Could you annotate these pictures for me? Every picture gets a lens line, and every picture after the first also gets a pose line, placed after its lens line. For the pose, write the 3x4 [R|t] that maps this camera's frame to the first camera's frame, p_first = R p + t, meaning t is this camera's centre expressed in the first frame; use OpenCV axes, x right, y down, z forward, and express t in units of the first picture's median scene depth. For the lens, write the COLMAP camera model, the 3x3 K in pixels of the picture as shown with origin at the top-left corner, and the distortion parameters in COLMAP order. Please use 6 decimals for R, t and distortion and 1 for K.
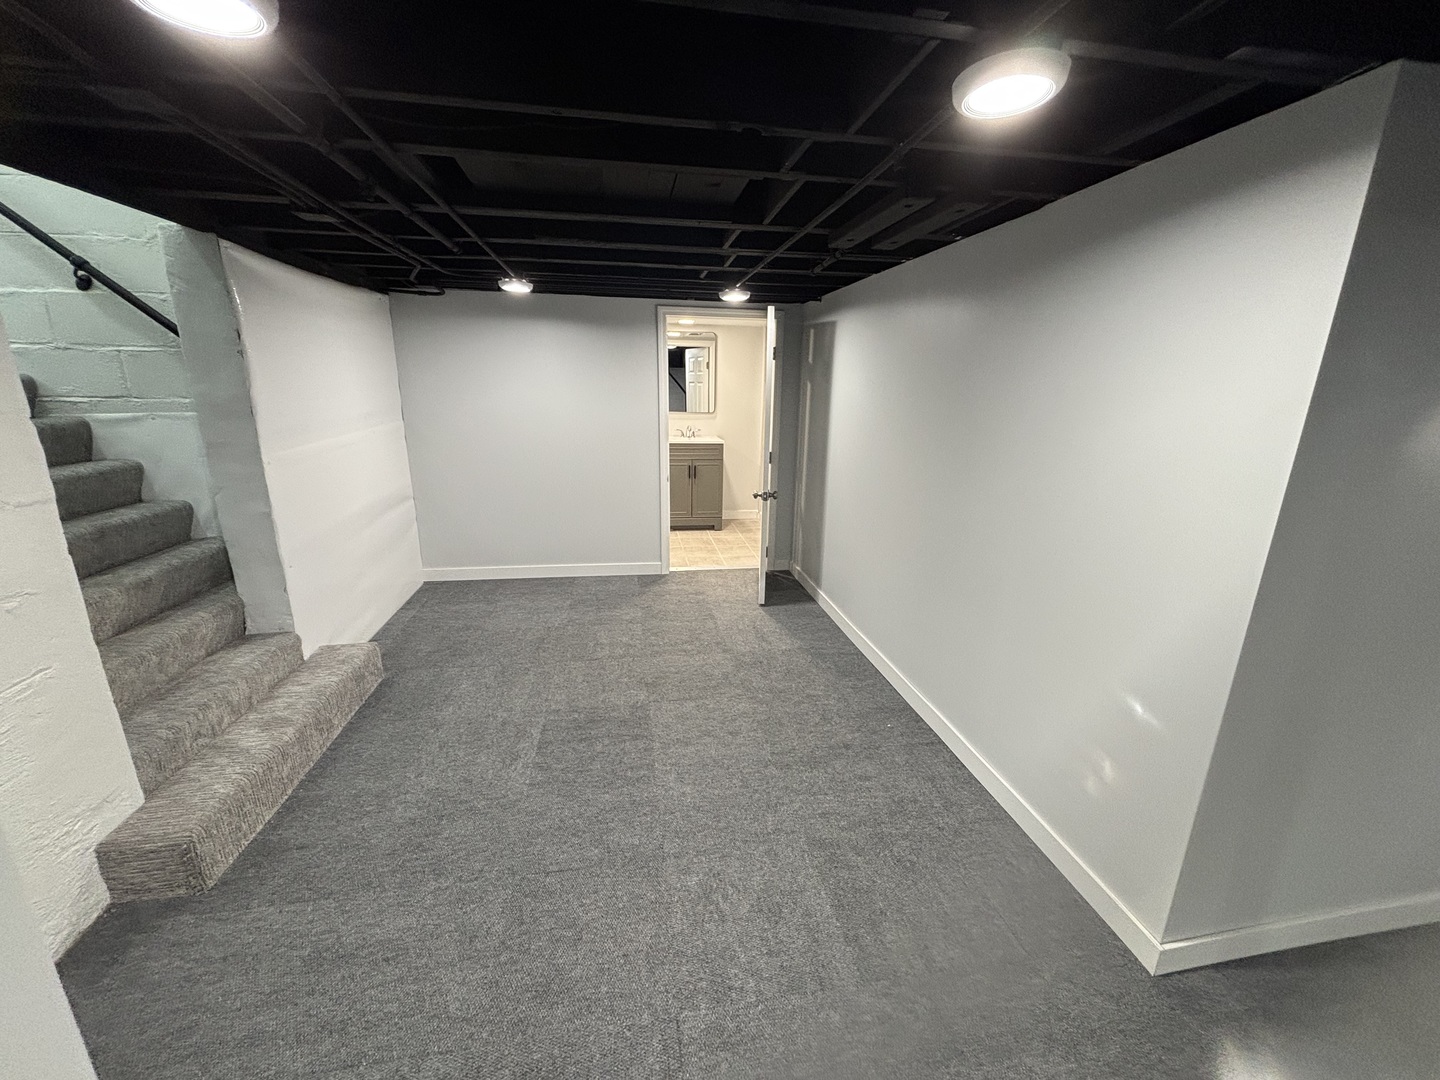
lens RADIAL K [[581.6, 0, 728.3], [0, 581.6, 542.1], [0, 0, 1]] dist [0.002134, 0.000221]
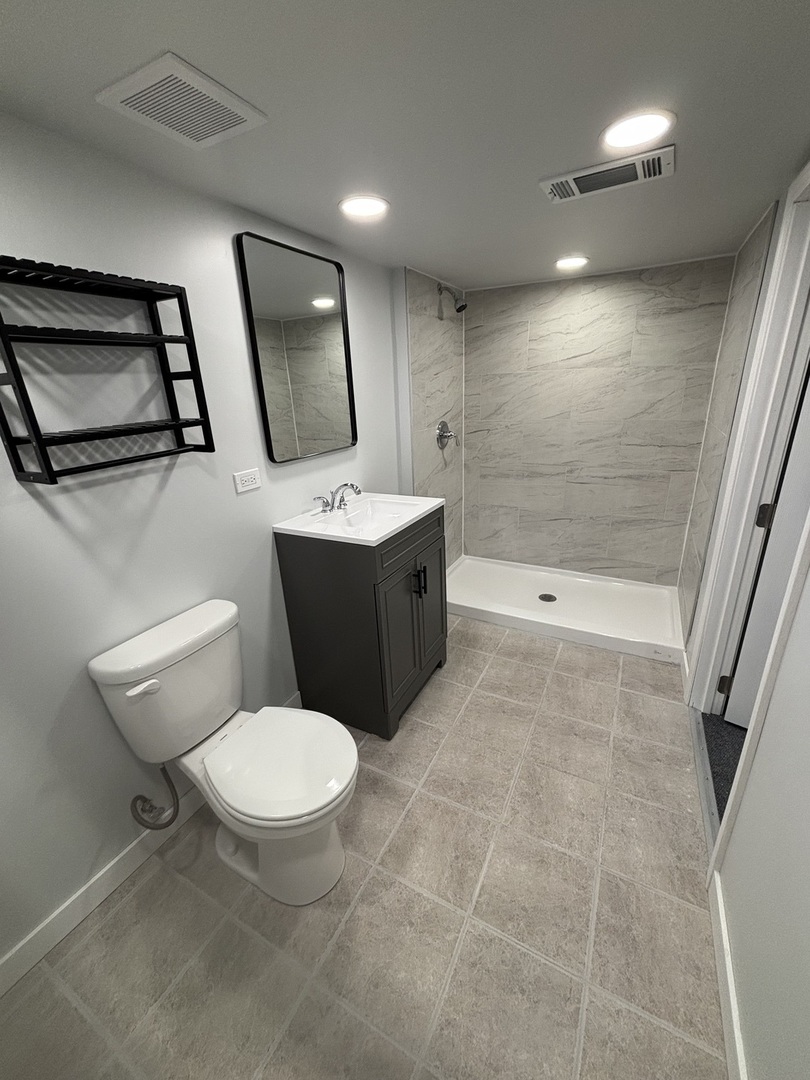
lens RADIAL K [[436.2, 0, 408.0], [0, 436.2, 544.7], [0, 0, 1]] dist [0.002134, 0.000221]
pose [[0.589692, -0.318338, 0.742243, -0.302866], [0.248826, 0.945946, 0.208018, -0.218303], [-0.768342, 0.062023, 0.637028, 0.834769]]
